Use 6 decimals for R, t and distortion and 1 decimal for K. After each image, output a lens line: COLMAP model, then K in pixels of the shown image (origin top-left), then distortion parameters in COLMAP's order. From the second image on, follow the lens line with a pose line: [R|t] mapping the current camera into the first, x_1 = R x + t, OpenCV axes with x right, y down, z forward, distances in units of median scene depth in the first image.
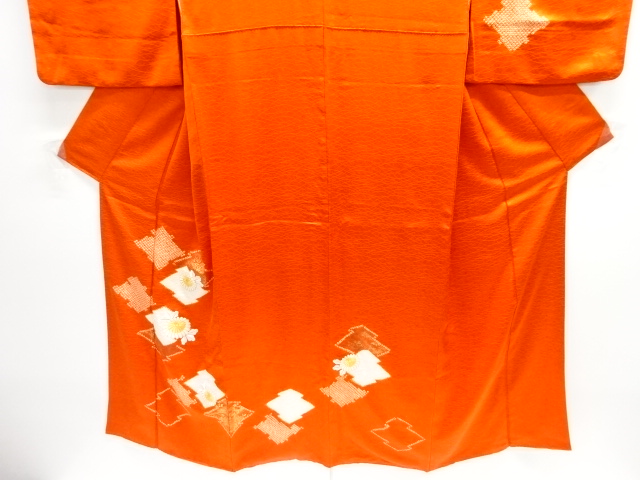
lens RADIAL K [[447.5, 0, 320.0], [0, 447.5, 240.0], [0, 0, 1]] dist [-0.002663, -0.010094]
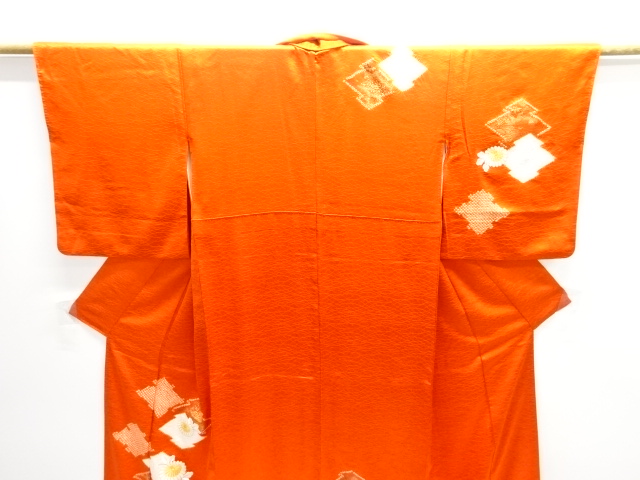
lens RADIAL K [[447.5, 0, 320.0], [0, 447.5, 240.0], [0, 0, 1]] dist [-0.002663, -0.010094]
pose [[0.999305, 0.003671, 0.037093, -0.024105], [0.000940, 0.992338, -0.123553, -0.248908], [-0.037262, 0.123502, 0.991645, -0.123749]]
